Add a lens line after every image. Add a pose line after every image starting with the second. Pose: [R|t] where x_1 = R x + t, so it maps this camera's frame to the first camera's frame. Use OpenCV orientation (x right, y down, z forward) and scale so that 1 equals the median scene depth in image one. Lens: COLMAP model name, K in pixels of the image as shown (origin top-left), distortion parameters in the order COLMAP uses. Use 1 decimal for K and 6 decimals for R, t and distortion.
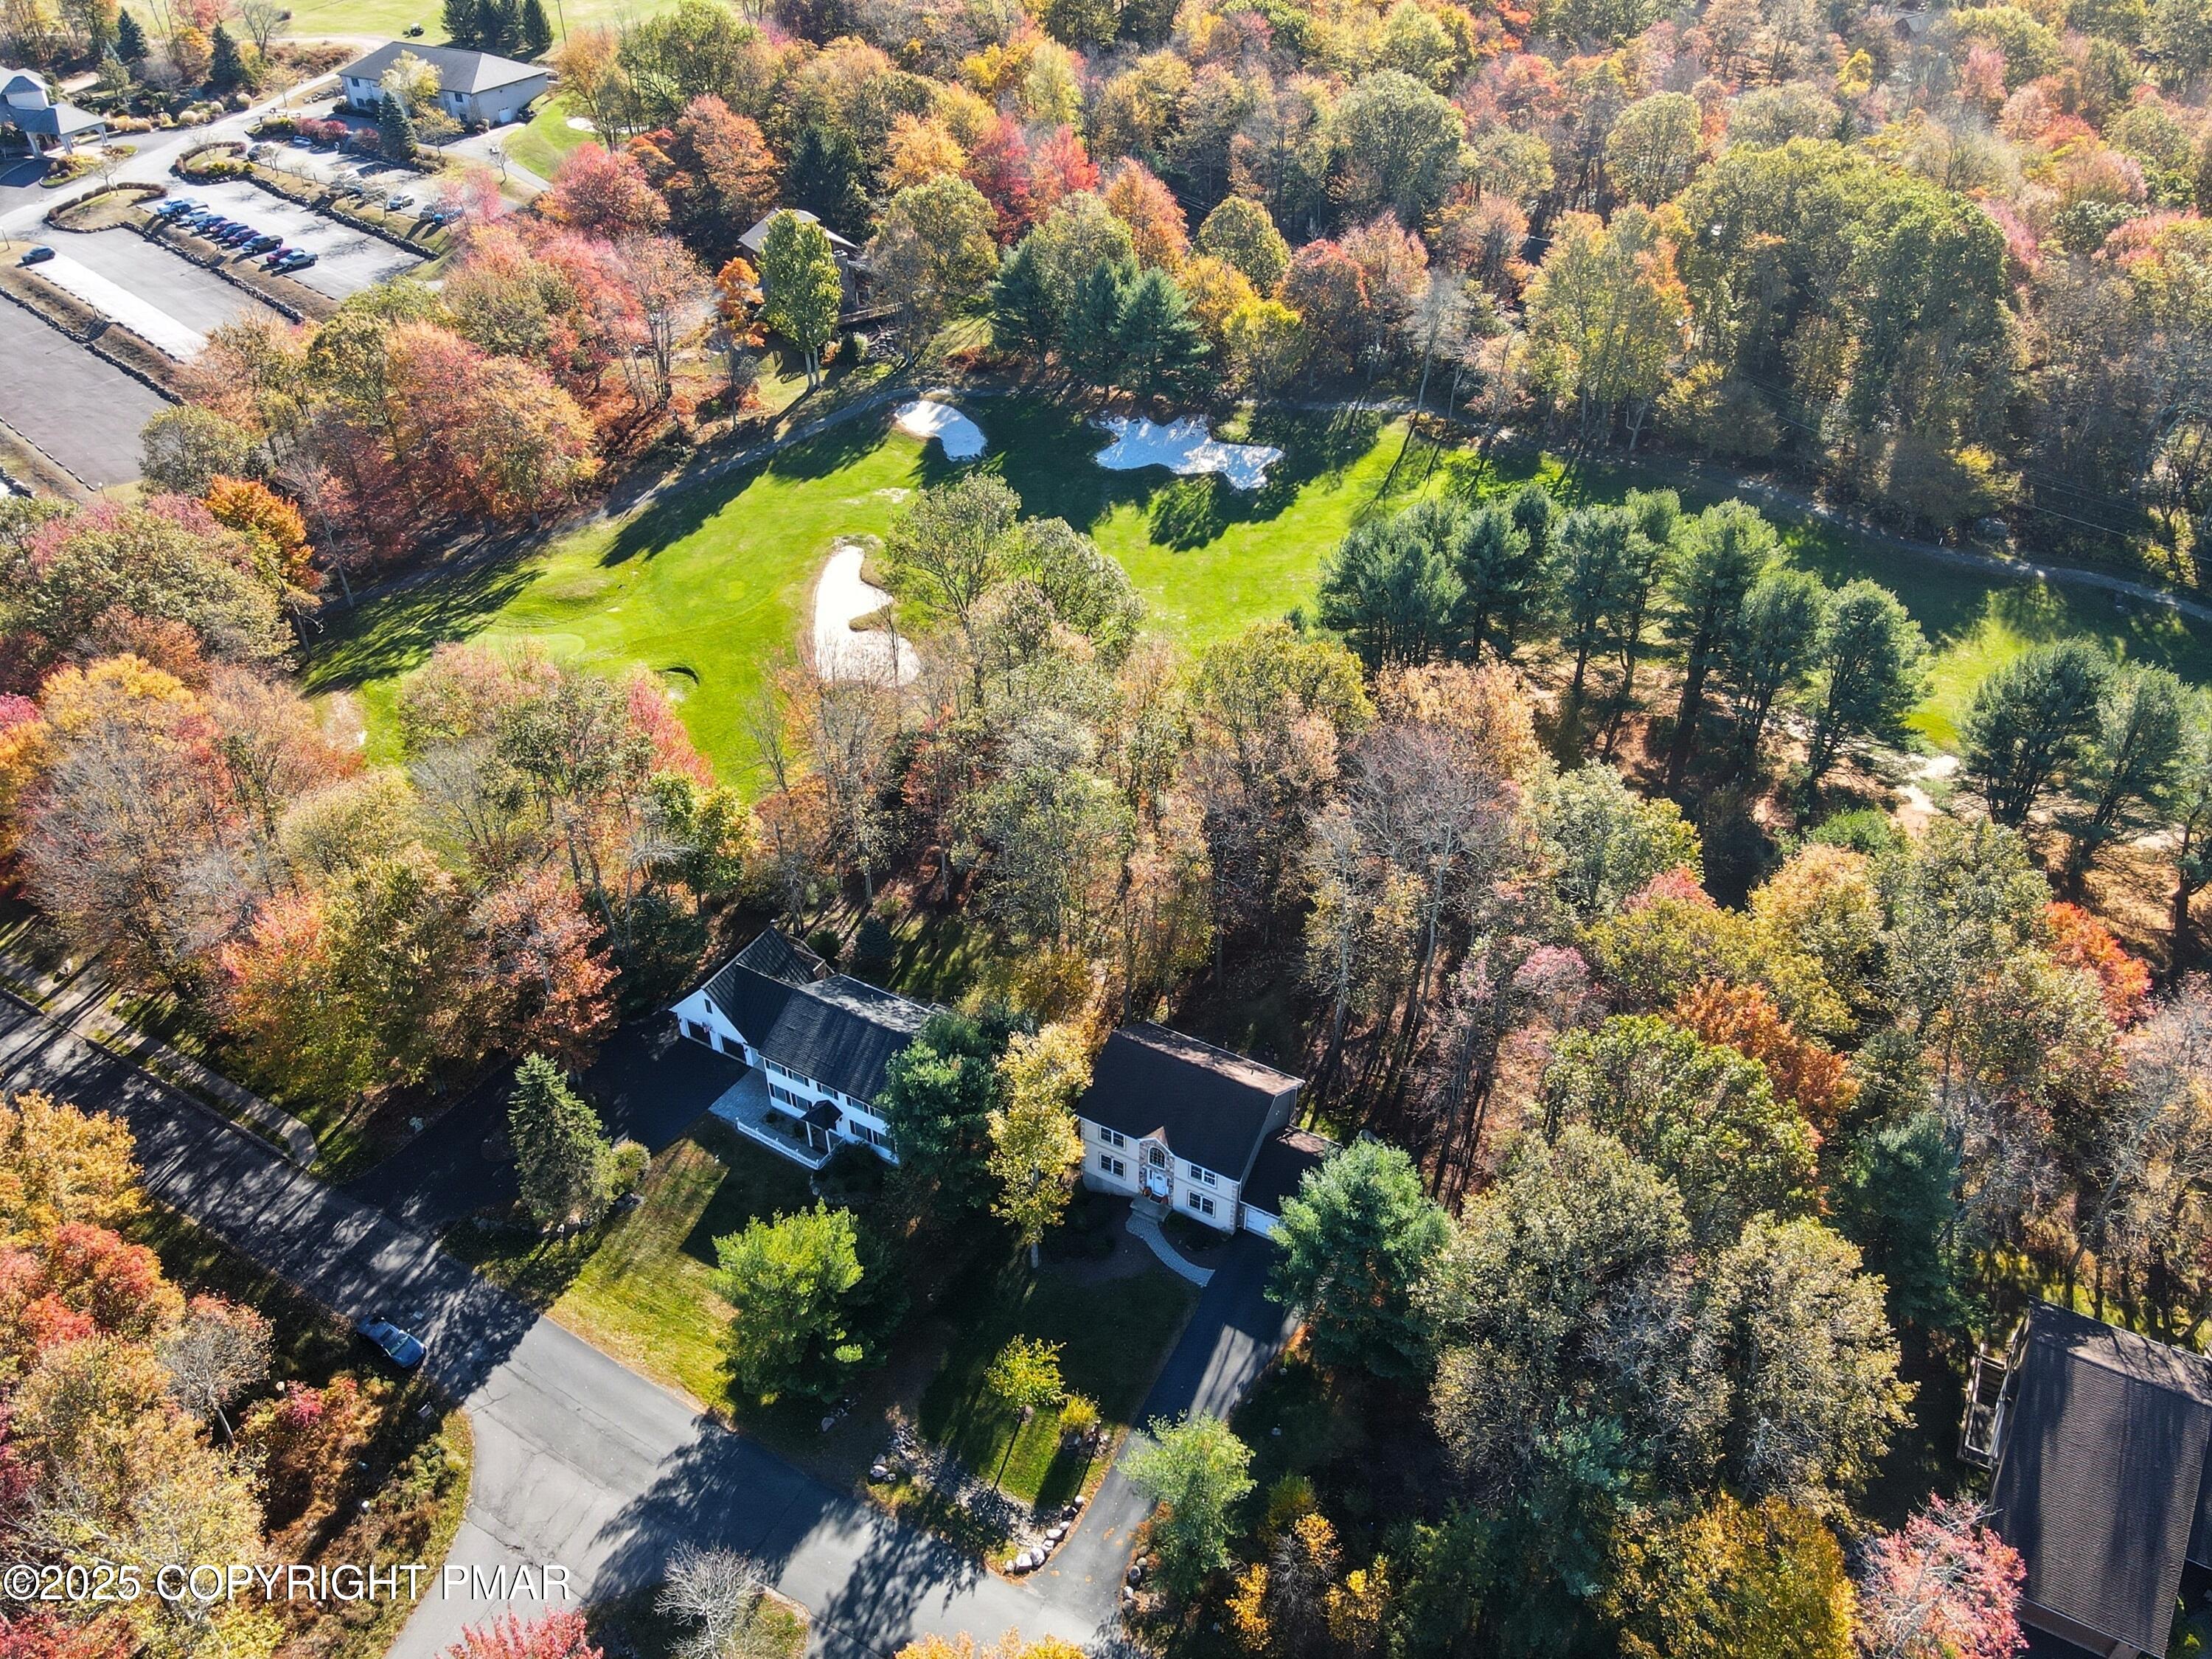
lens RADIAL K [[1637.8, 0, 1106.0], [0, 1637.8, 829.5], [0, 0, 1]] dist [-0.022703, 0.084570]
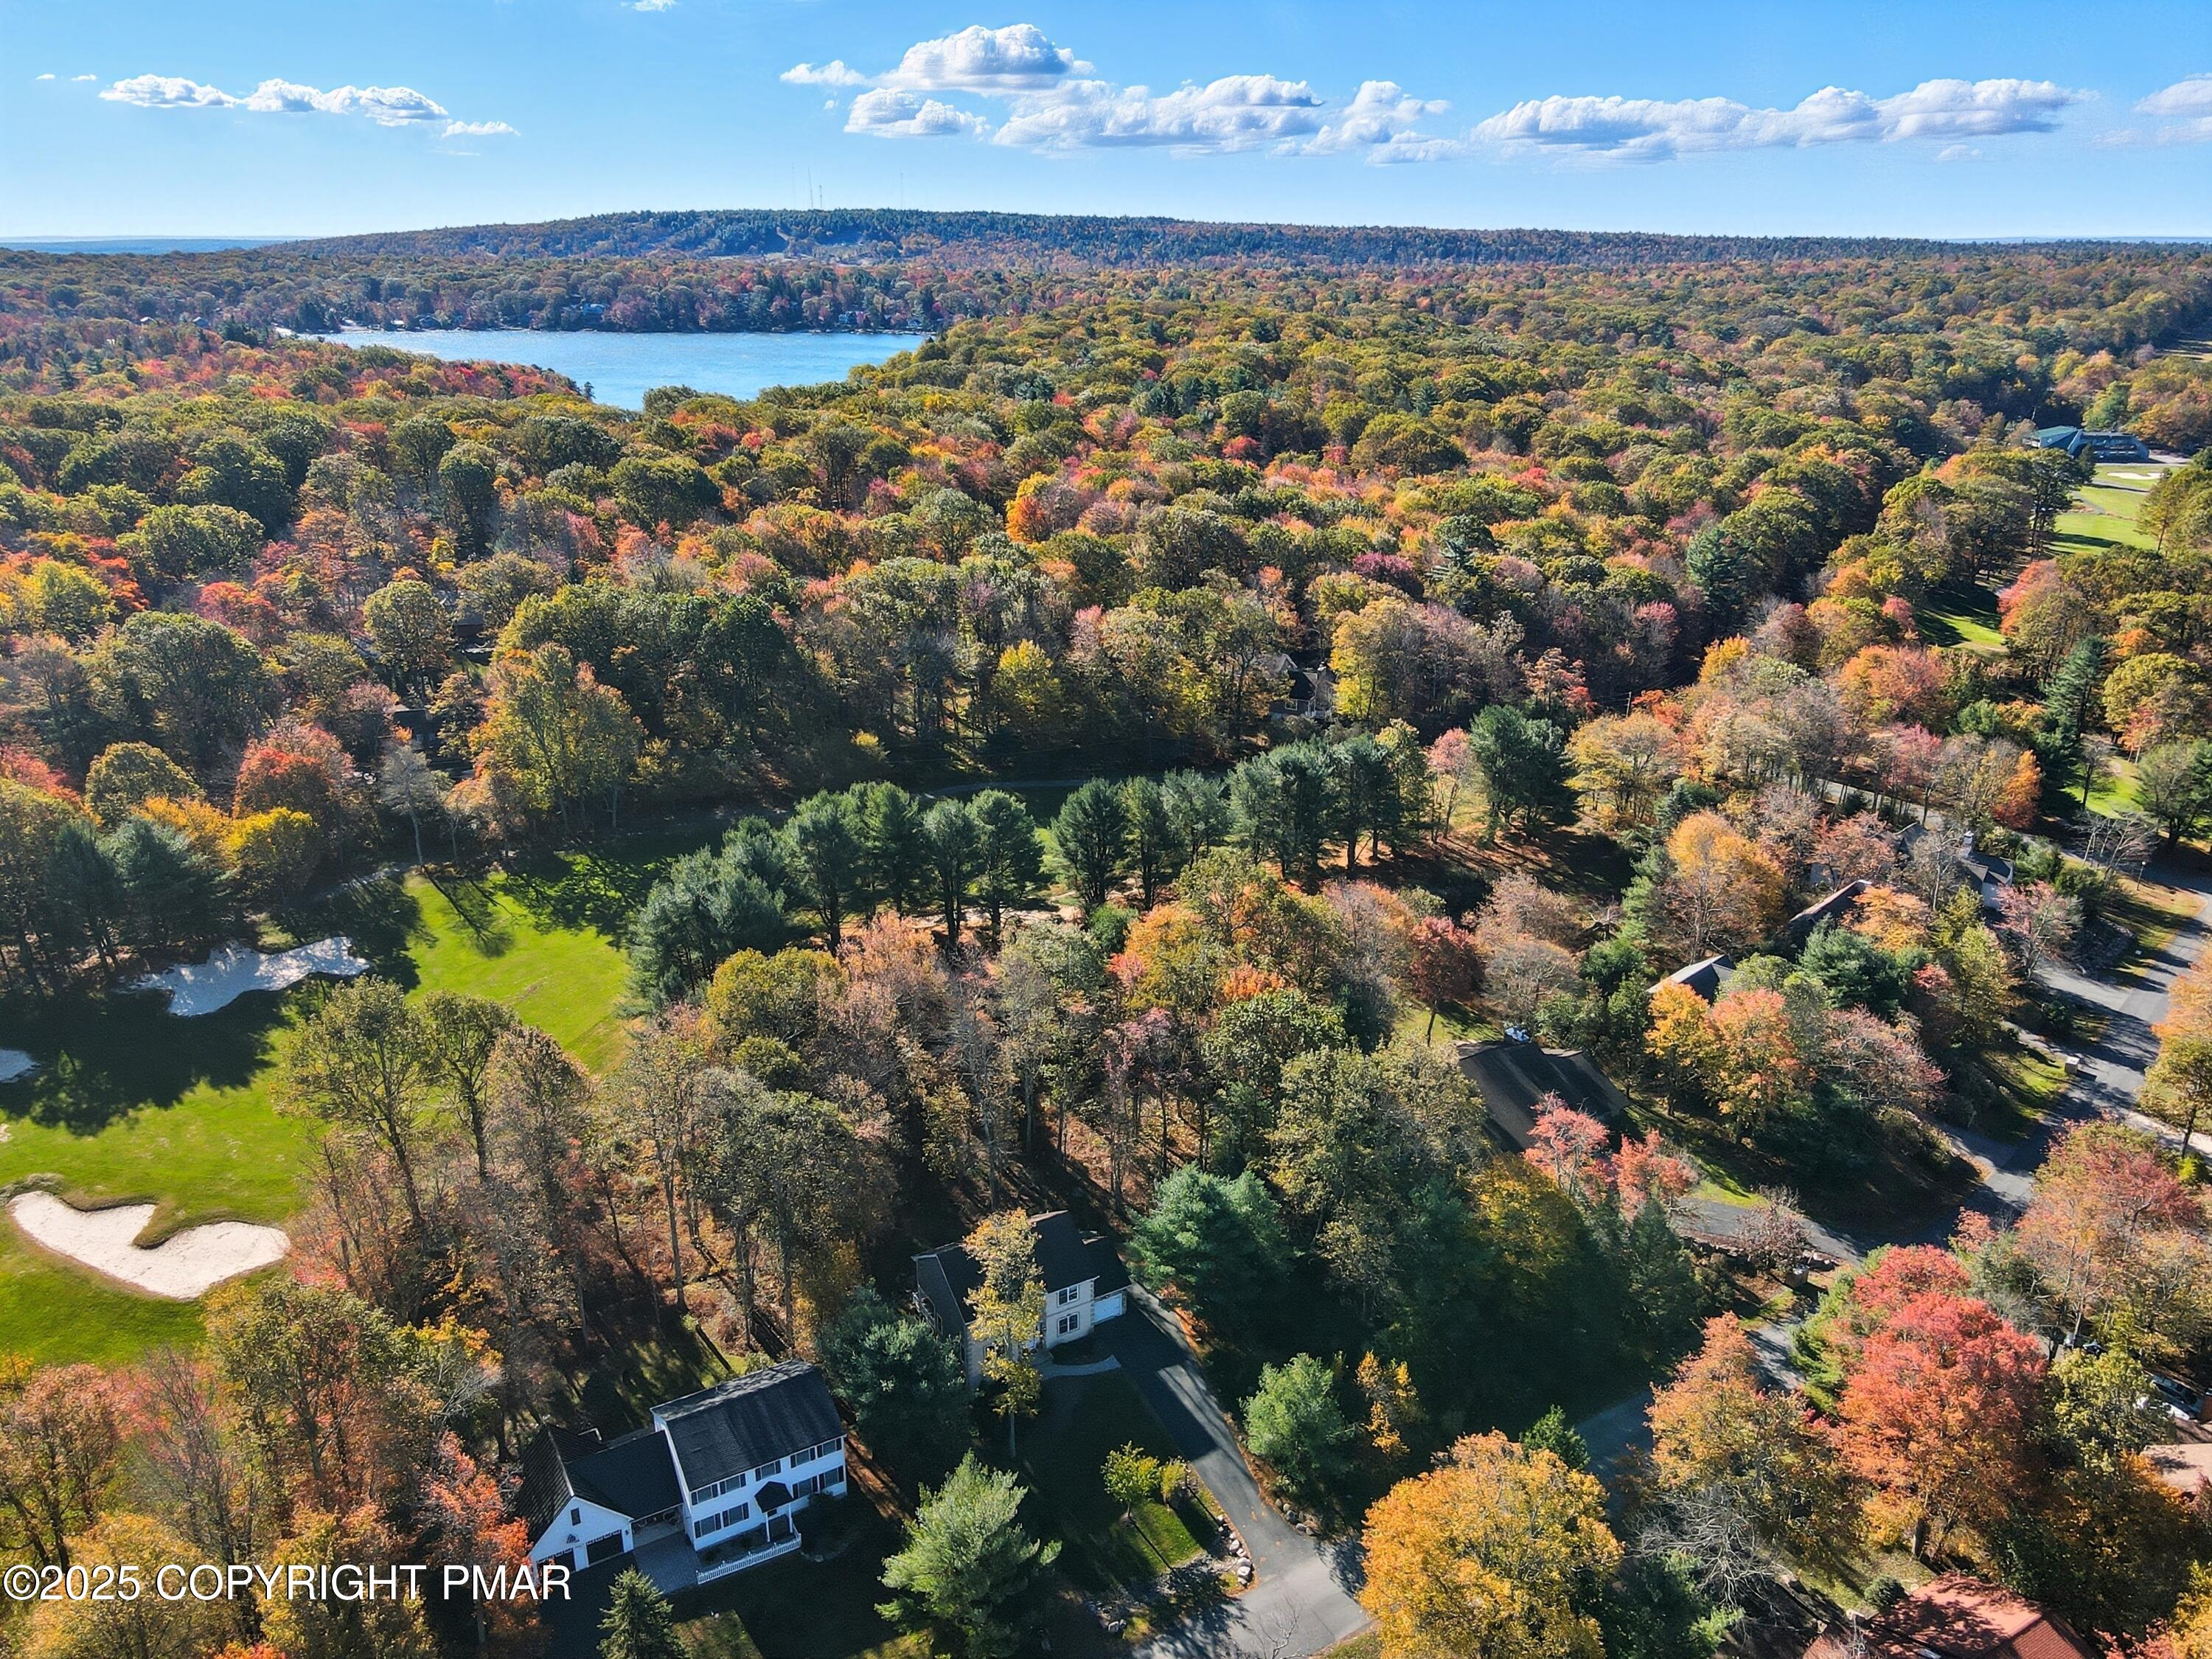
lens RADIAL K [[1637.8, 0, 1106.0], [0, 1637.8, 829.5], [0, 0, 1]] dist [-0.022703, 0.084570]
pose [[0.496770, -0.301697, 0.813756, -0.818759], [0.518345, 0.855172, 0.000620, -0.077898], [-0.696088, 0.421498, 0.581207, 0.098664]]
